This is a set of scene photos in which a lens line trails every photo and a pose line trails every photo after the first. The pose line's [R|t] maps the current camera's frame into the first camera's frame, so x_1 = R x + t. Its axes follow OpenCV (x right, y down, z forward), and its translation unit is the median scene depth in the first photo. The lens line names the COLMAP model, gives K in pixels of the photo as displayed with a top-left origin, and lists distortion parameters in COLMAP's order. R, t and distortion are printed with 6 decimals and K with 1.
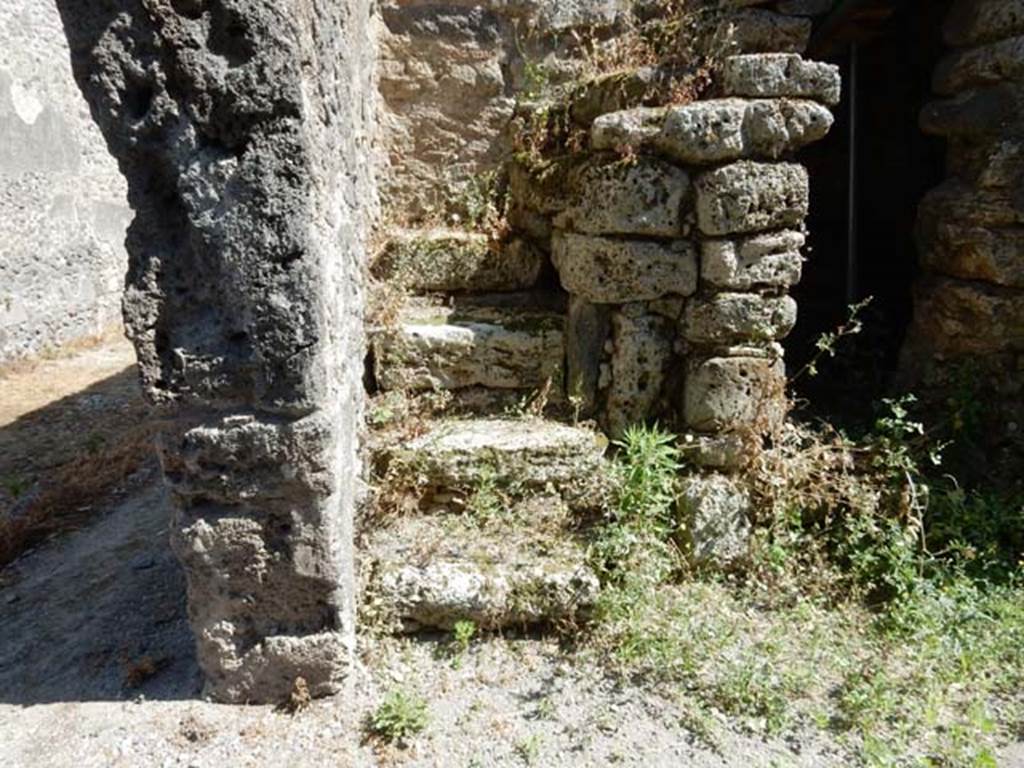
lens RADIAL K [[731.2, 0, 514.7], [0, 731.2, 396.7], [0, 0, 1]] dist [-0.019356, 0.019545]
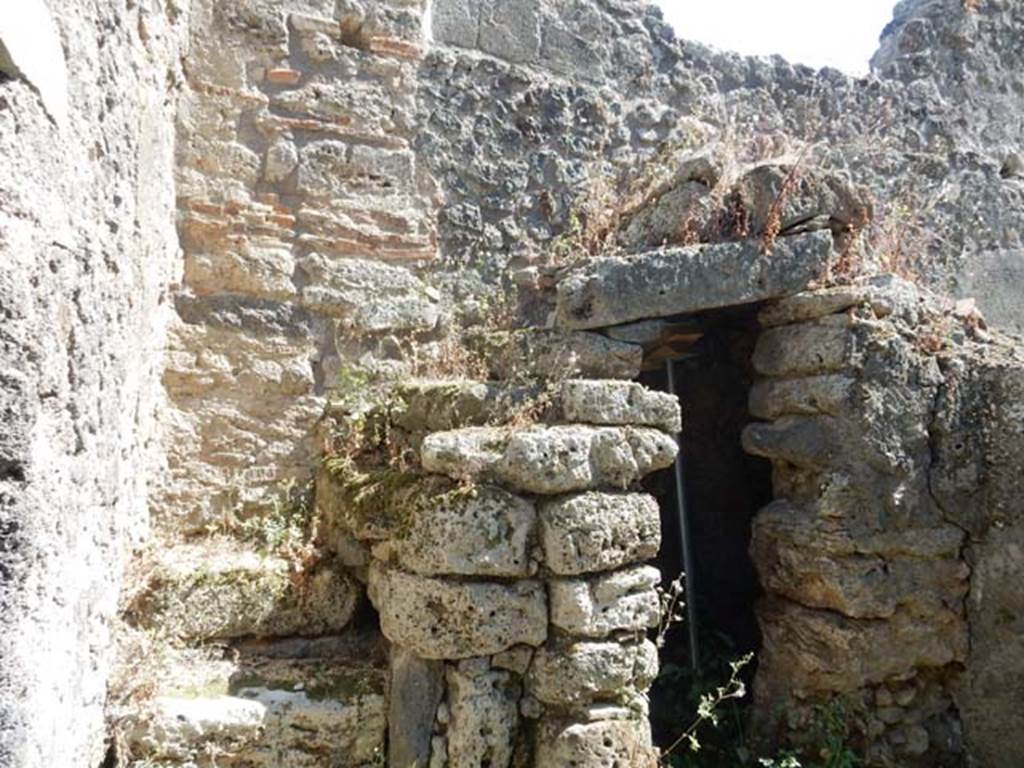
lens RADIAL K [[781.0, 0, 514.1], [0, 781.0, 424.1], [0, 0, 1]] dist [-0.008150, -0.004171]
pose [[0.967152, 0.041815, 0.250737, -0.021624], [0.040200, 0.948806, -0.313291, -0.102243], [-0.251001, 0.313079, 0.915958, 0.117315]]
